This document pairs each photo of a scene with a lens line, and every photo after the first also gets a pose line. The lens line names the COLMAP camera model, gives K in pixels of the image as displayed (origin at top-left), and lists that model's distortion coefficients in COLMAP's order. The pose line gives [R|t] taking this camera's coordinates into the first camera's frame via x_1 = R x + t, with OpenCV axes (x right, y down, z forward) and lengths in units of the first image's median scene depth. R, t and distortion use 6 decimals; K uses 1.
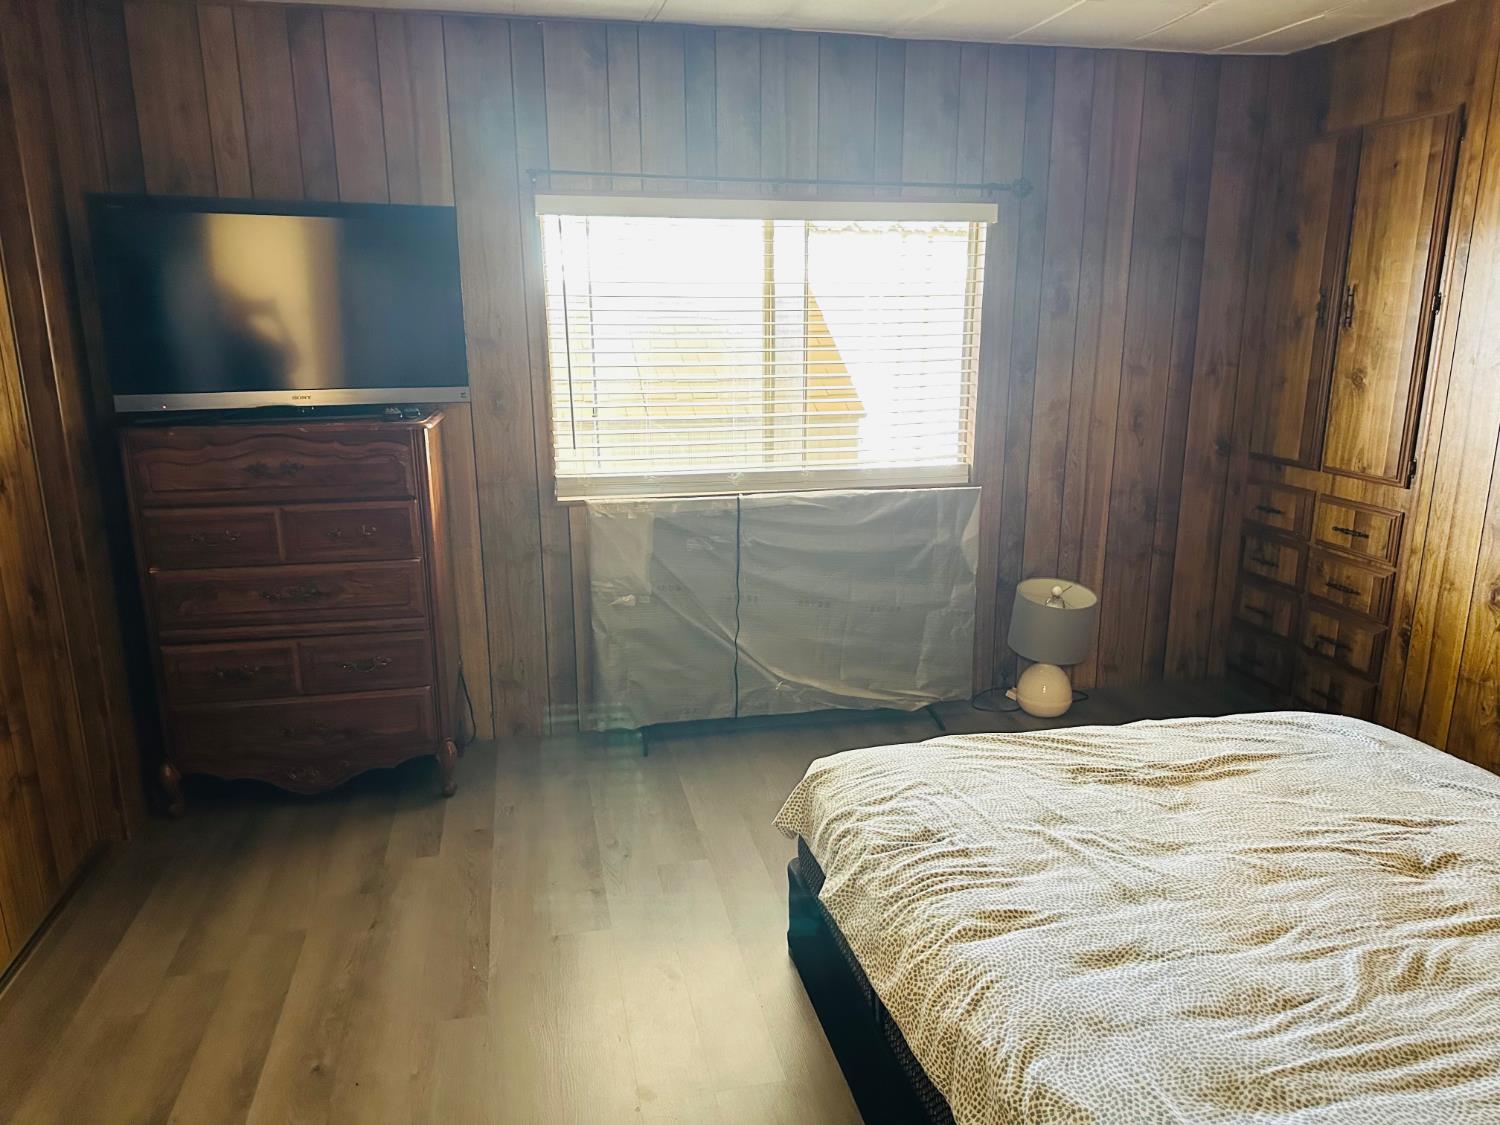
lens RADIAL K [[1053.5, 0, 753.7], [0, 1053.5, 586.7], [0, 0, 1]] dist [0.061166, -0.057869]
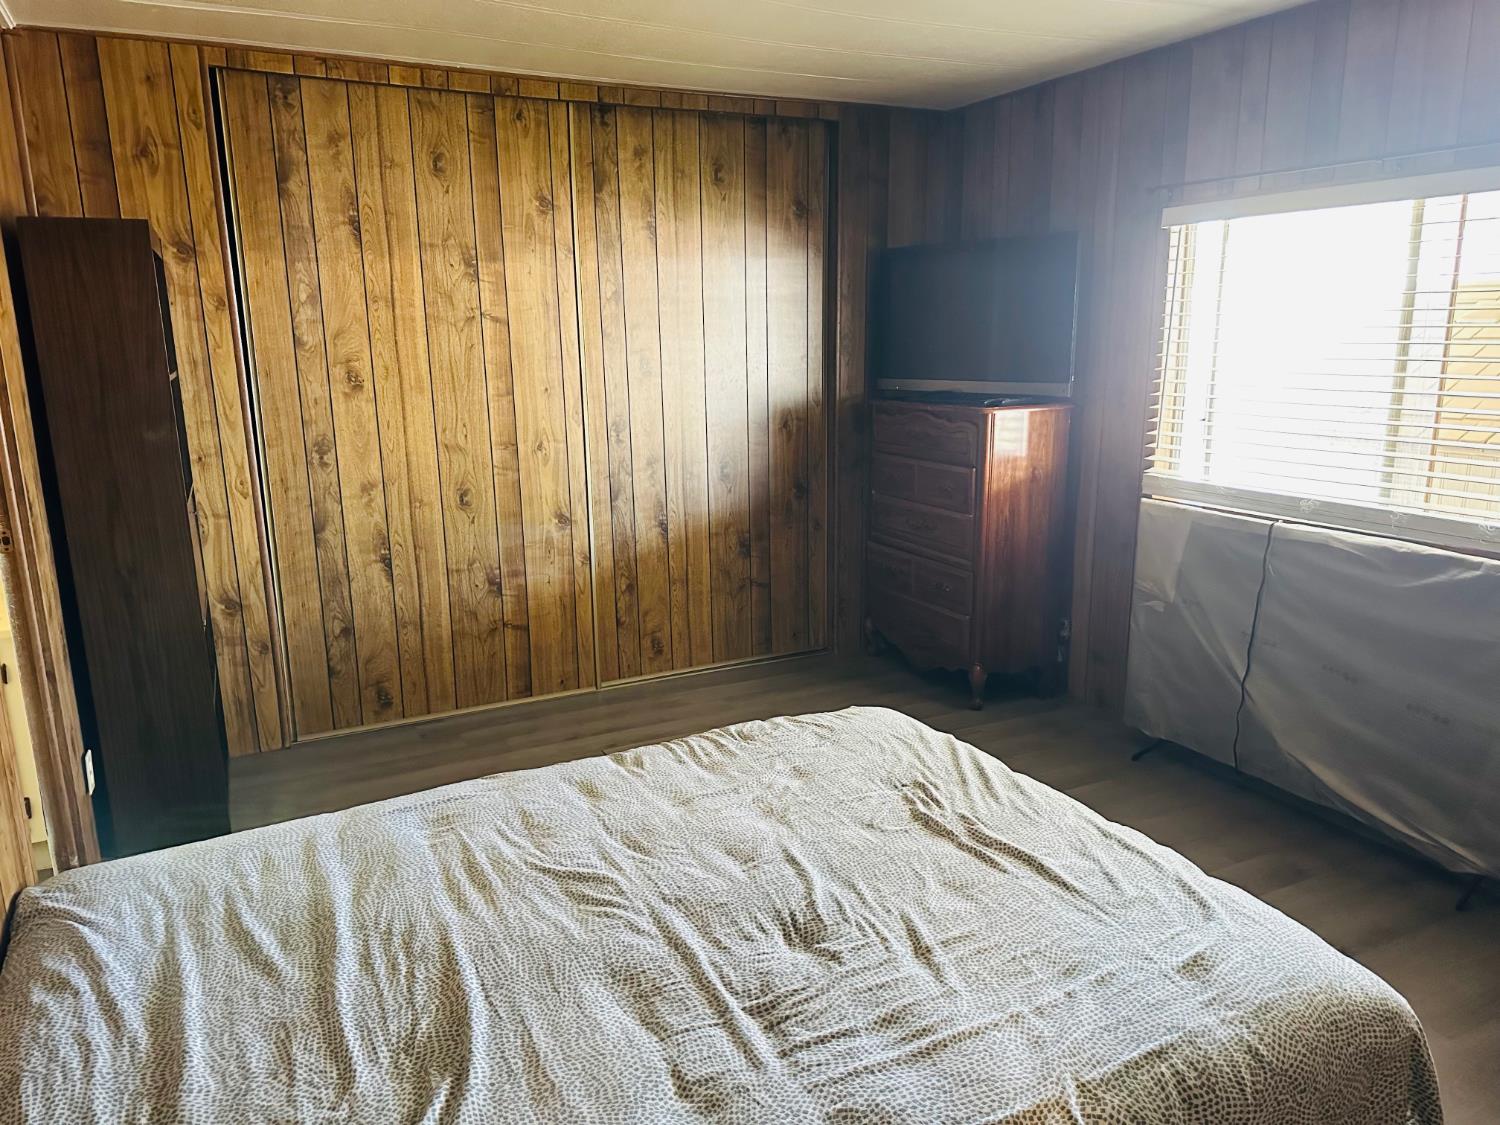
lens RADIAL K [[1050.3, 0, 748.9], [0, 1050.3, 568.5], [0, 0, 1]] dist [0.133498, -0.158987]
pose [[0.241141, 0.208170, -0.947901, 1.062155], [-0.234579, 0.960265, 0.151209, -0.118301], [0.941713, 0.185895, 0.280391, 0.501254]]
